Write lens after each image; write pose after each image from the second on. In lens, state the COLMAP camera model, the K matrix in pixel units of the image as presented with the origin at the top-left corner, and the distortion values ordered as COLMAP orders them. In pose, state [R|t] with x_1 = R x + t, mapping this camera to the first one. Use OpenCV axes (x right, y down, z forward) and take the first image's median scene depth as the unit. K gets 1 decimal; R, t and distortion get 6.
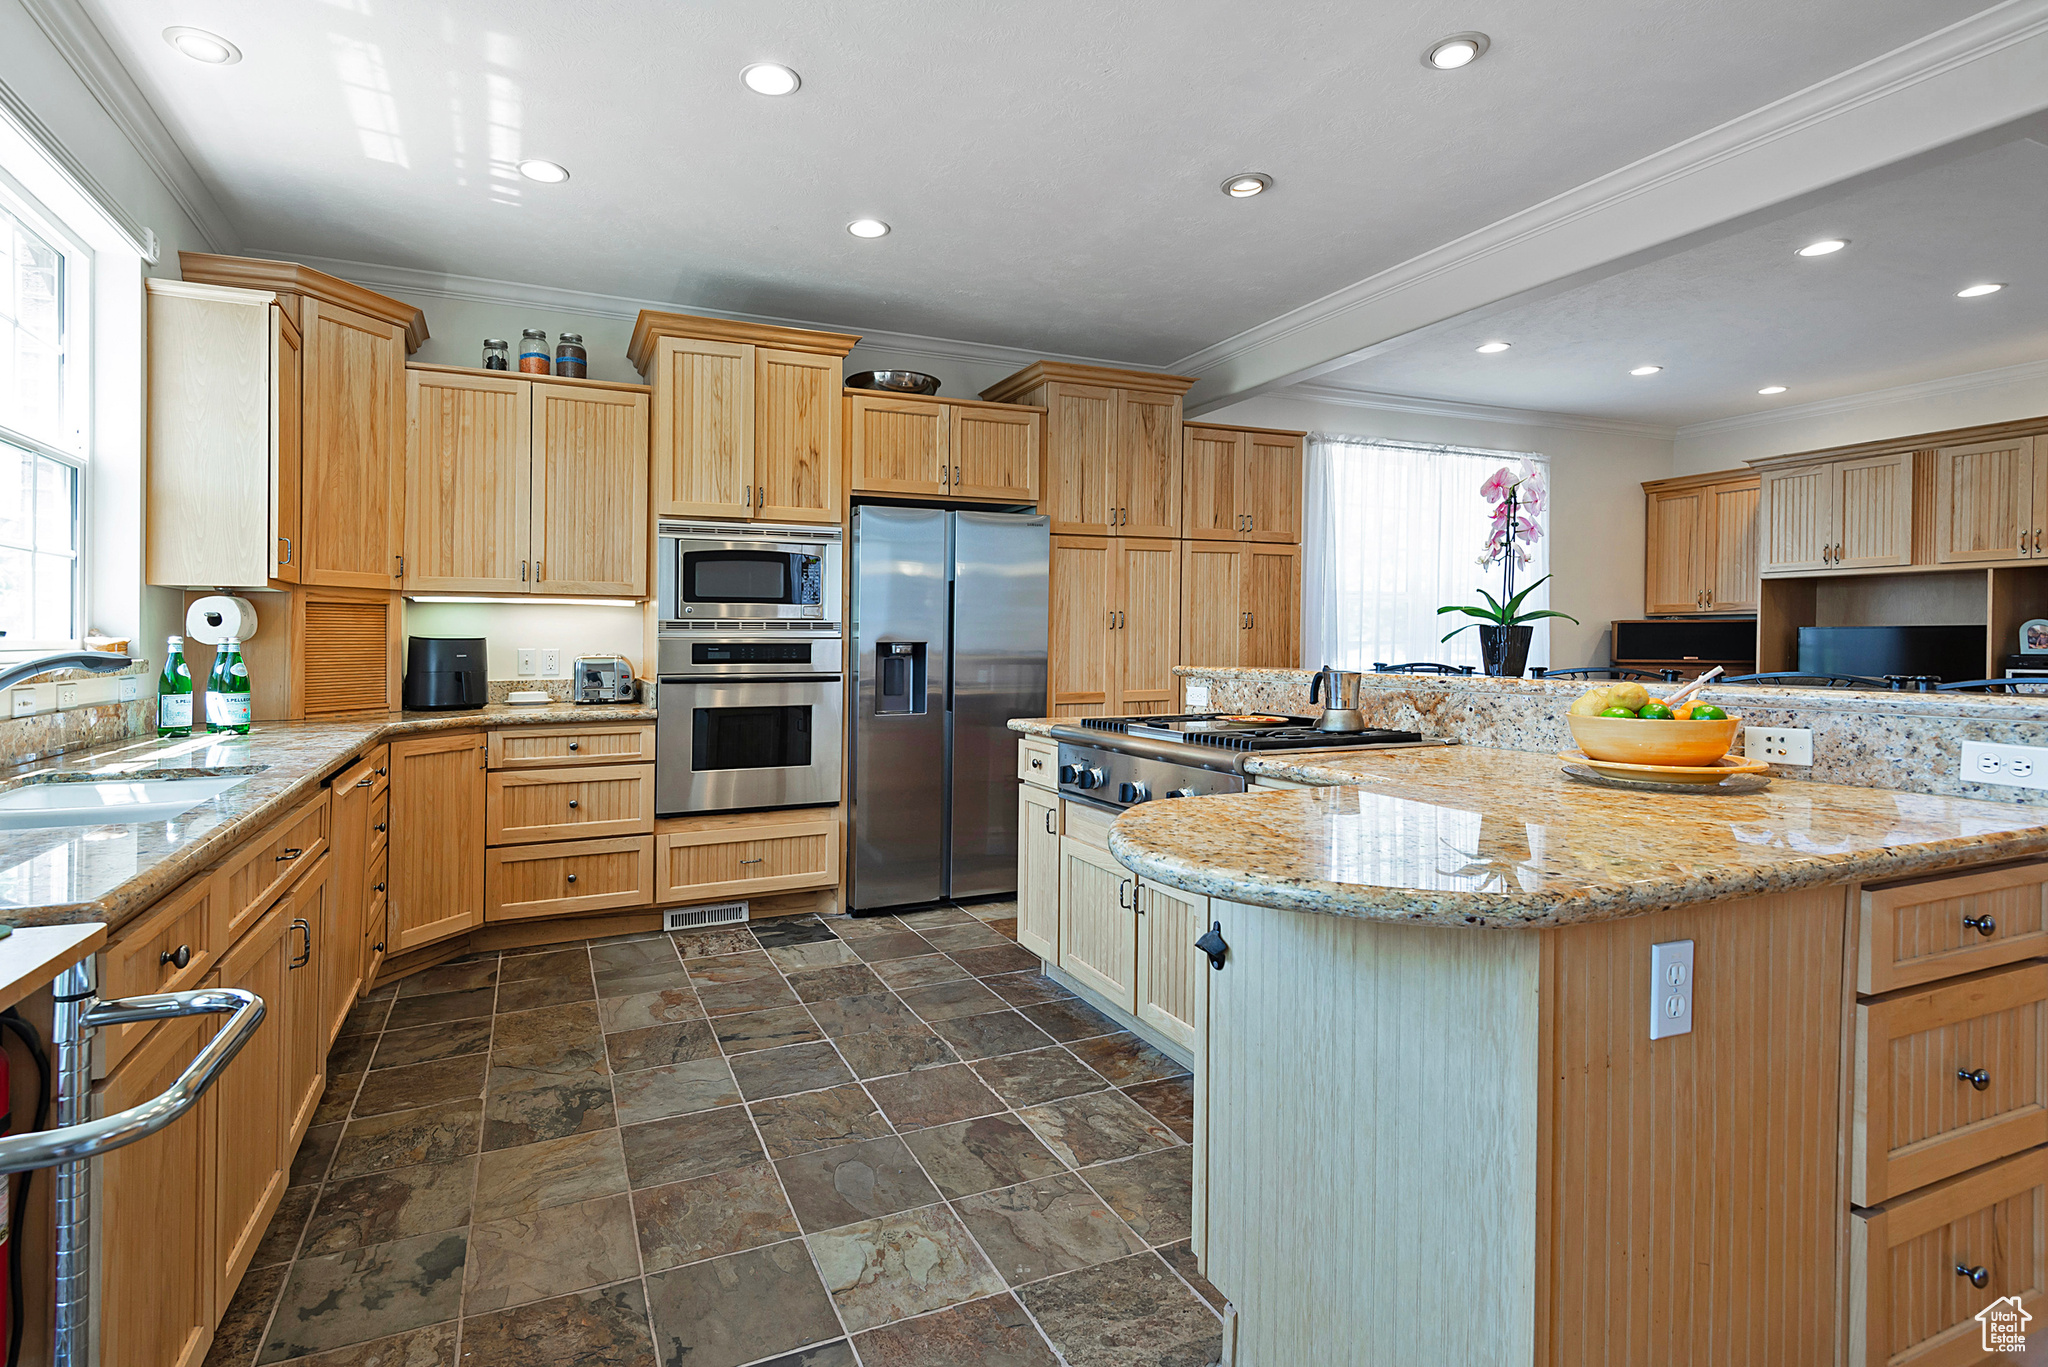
lens RADIAL K [[910.2, 0, 1064.3], [0, 910.2, 671.5], [0, 0, 1]] dist [0.019791, -0.009678]
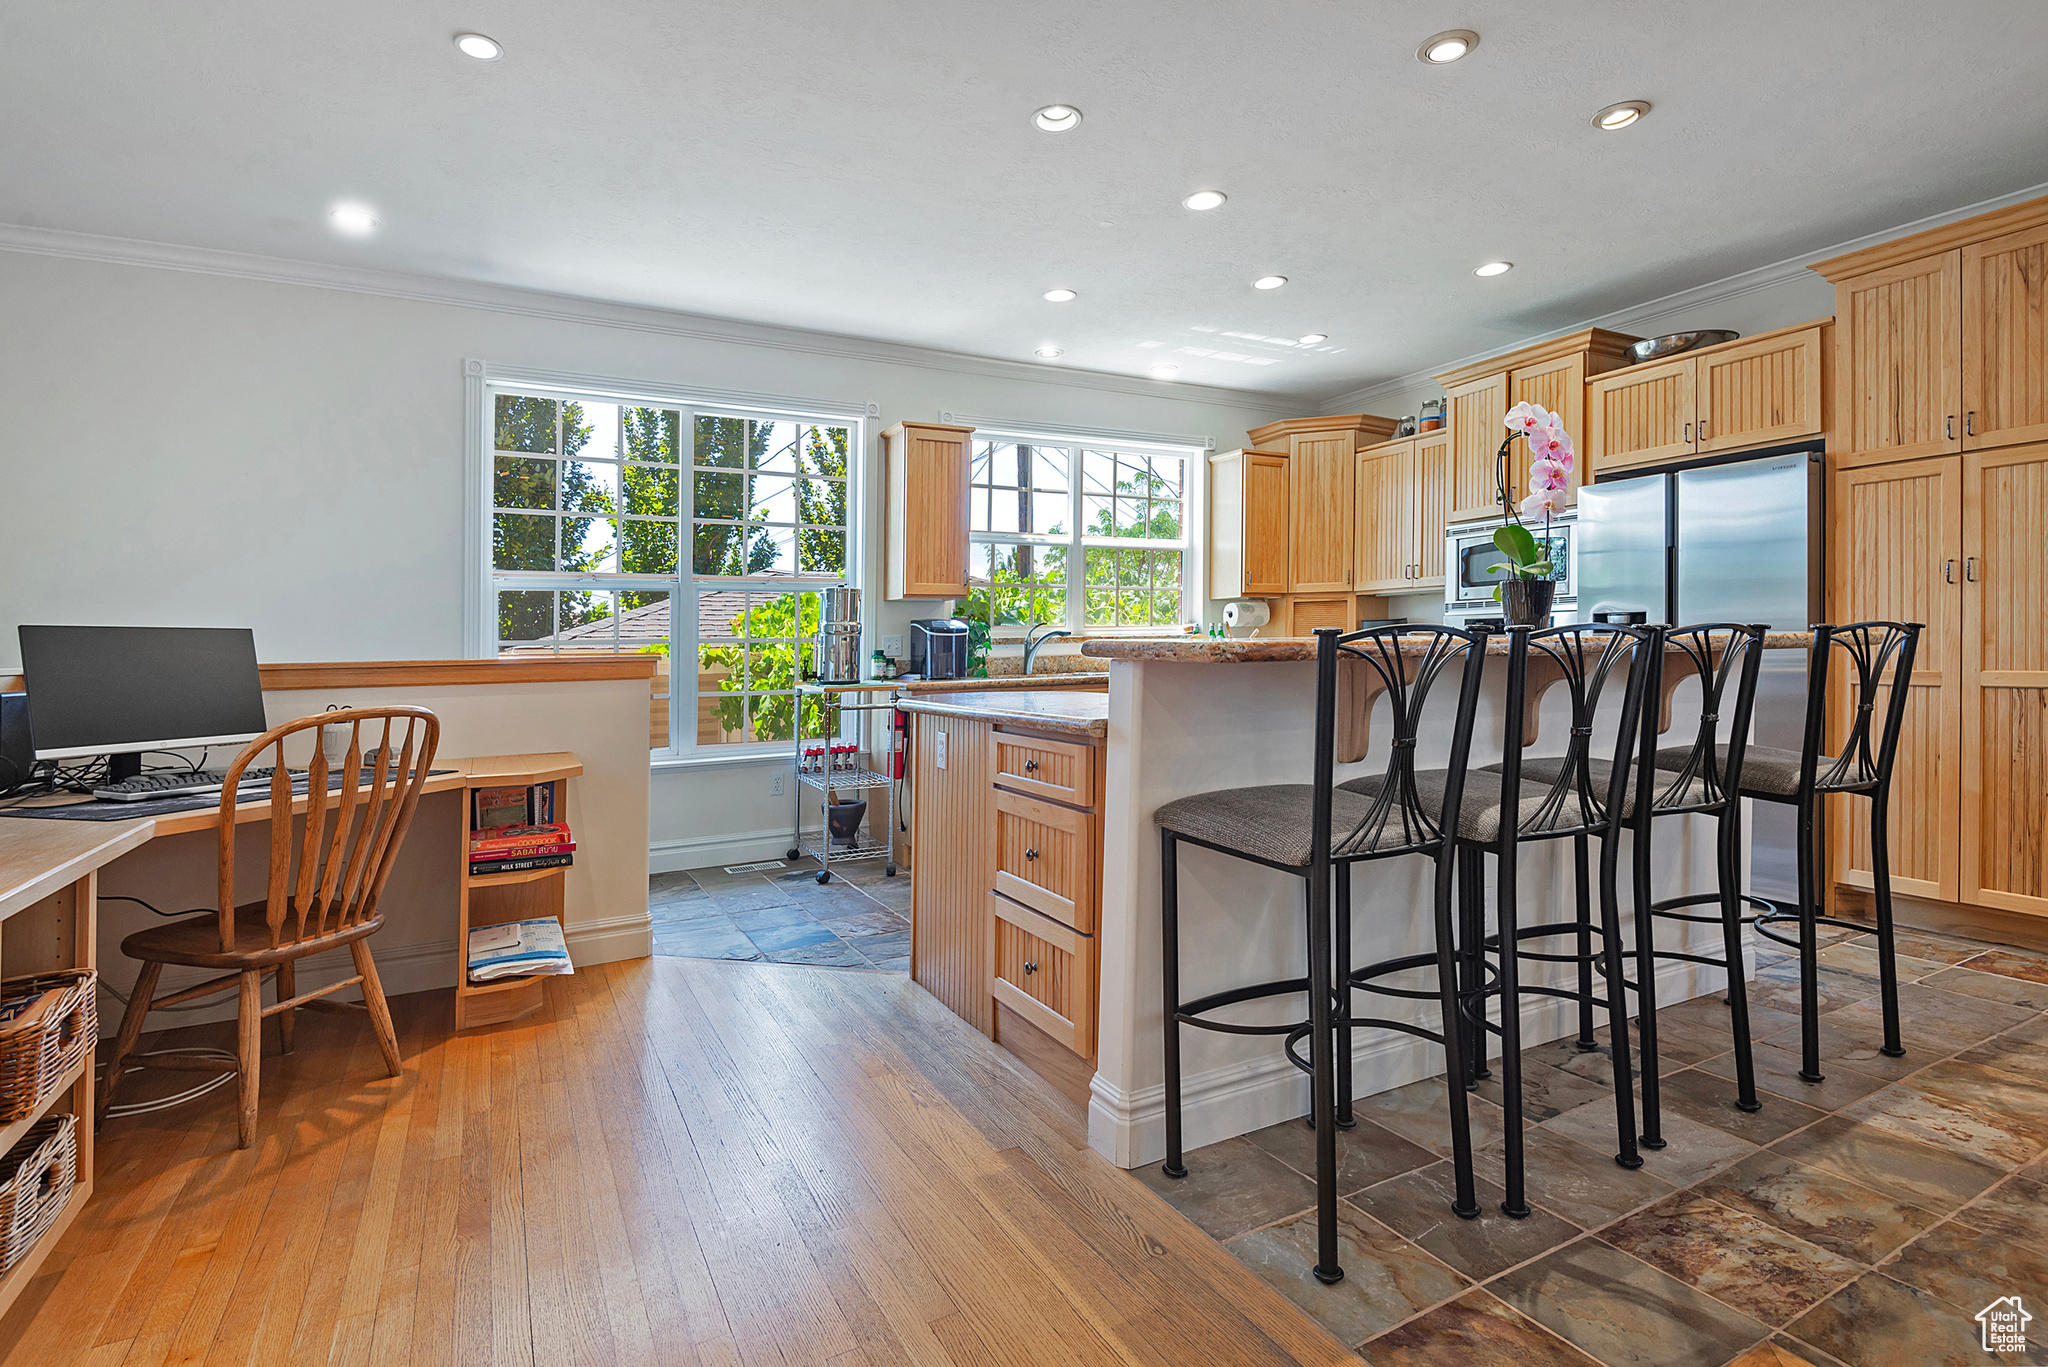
lens RADIAL K [[945.3, 0, 1022.6], [0, 945.3, 646.2], [0, 0, 1]] dist [0.022343, -0.021519]
pose [[0.115614, 0.002091, -0.993292, 0.810992], [-0.011724, 0.999931, 0.000740, 0.012705], [0.993225, 0.011559, 0.115631, 0.213963]]
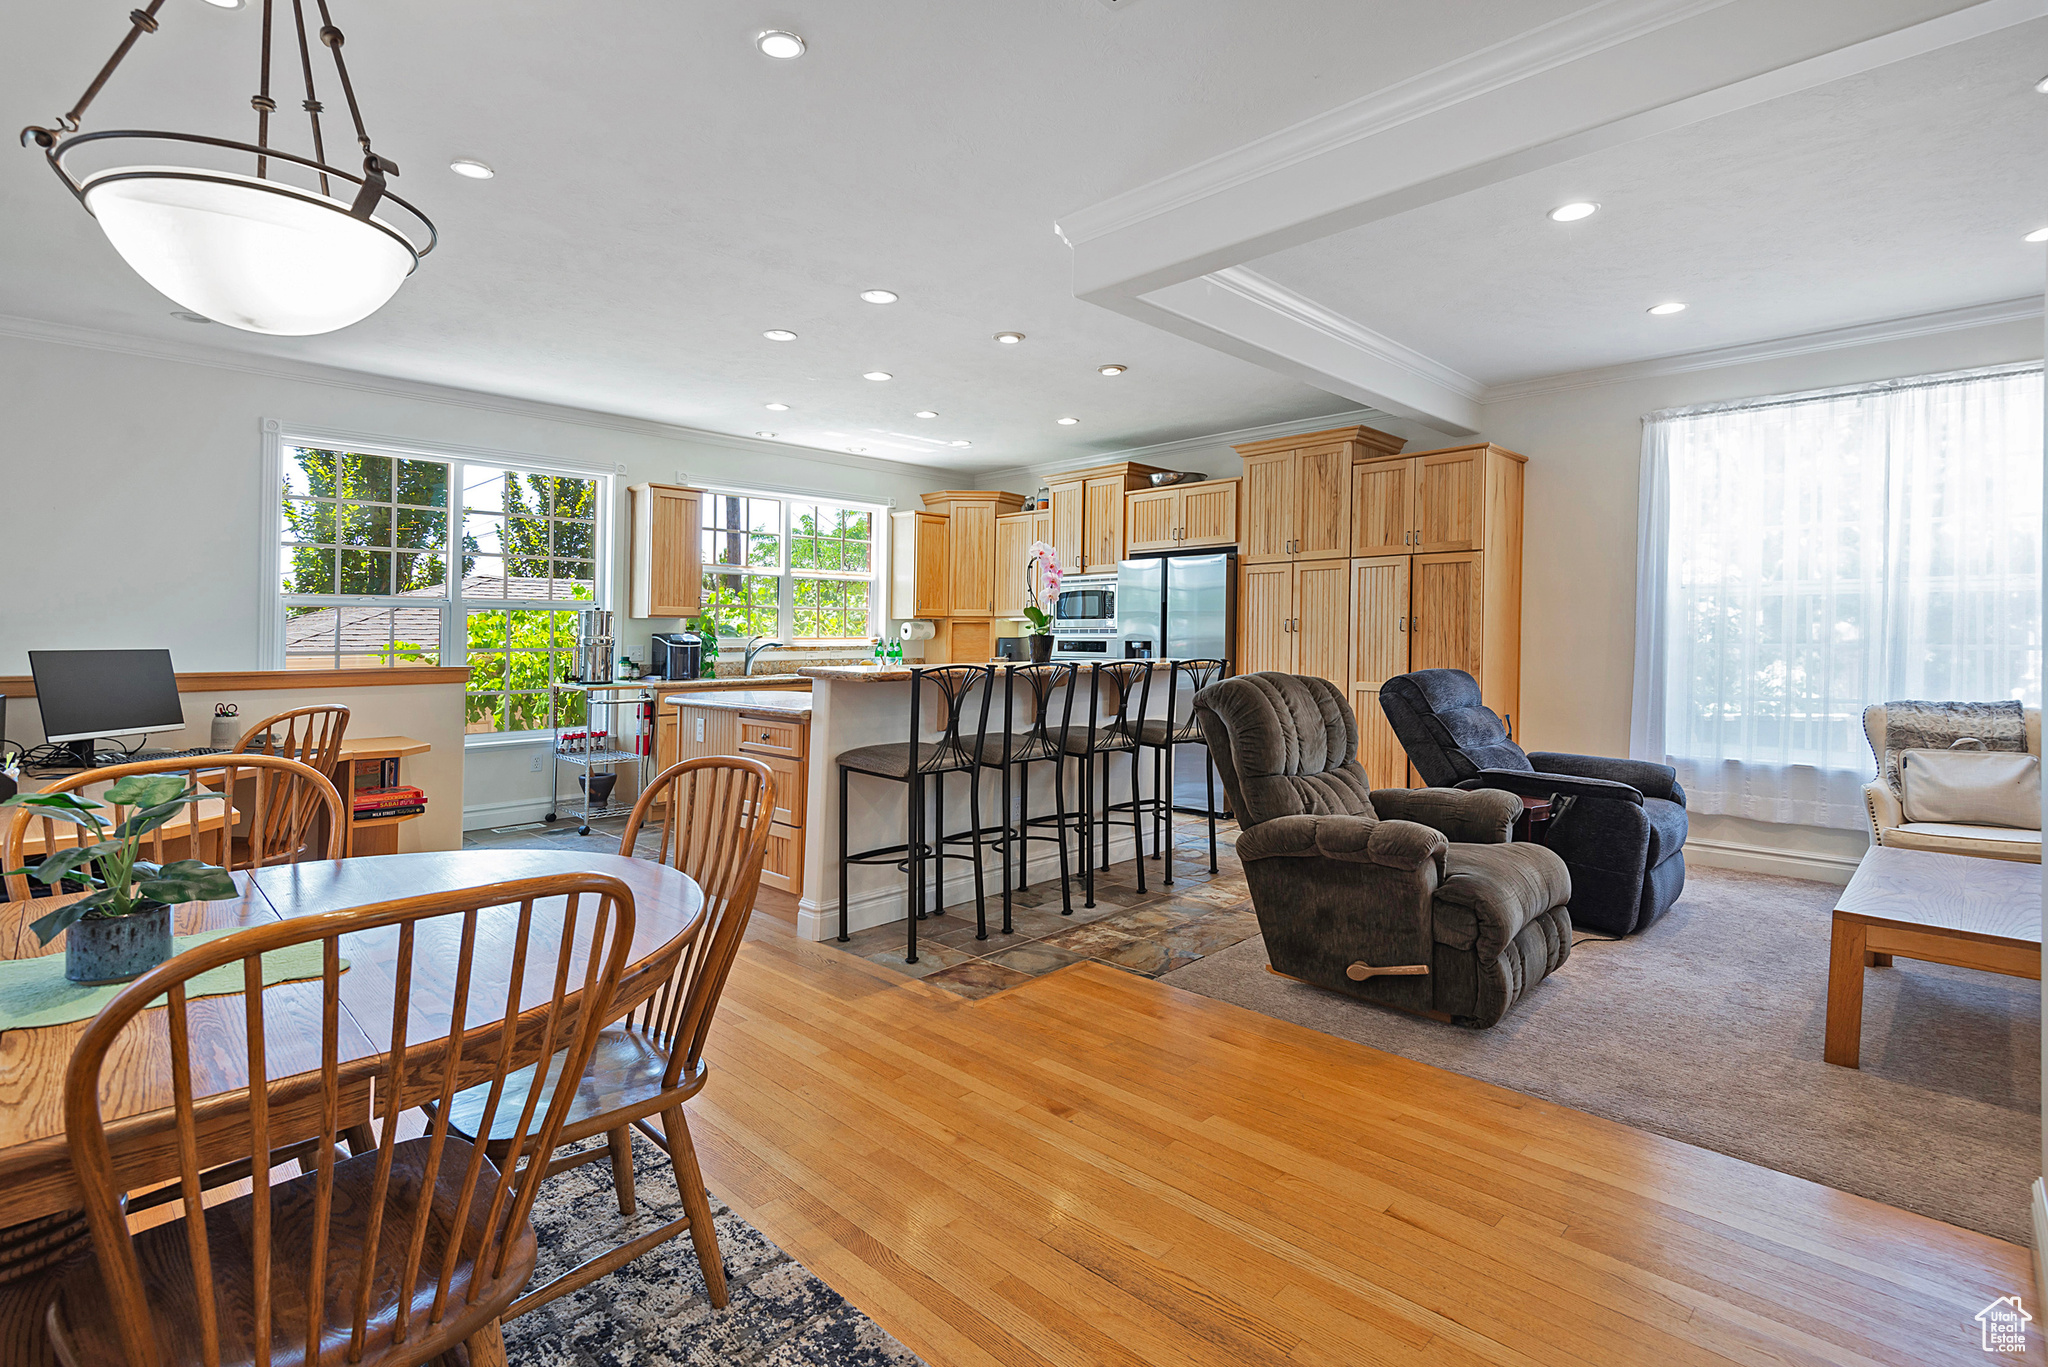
lens RADIAL K [[850.2, 0, 1054.6], [0, 850.2, 666.7], [0, 0, 1]] dist [0.013172, -0.000063]
pose [[0.466861, 0.033689, -0.883689, 1.133735], [-0.032423, 0.999254, 0.020965, -0.013455], [0.883736, 0.018864, 0.467605, 0.143563]]
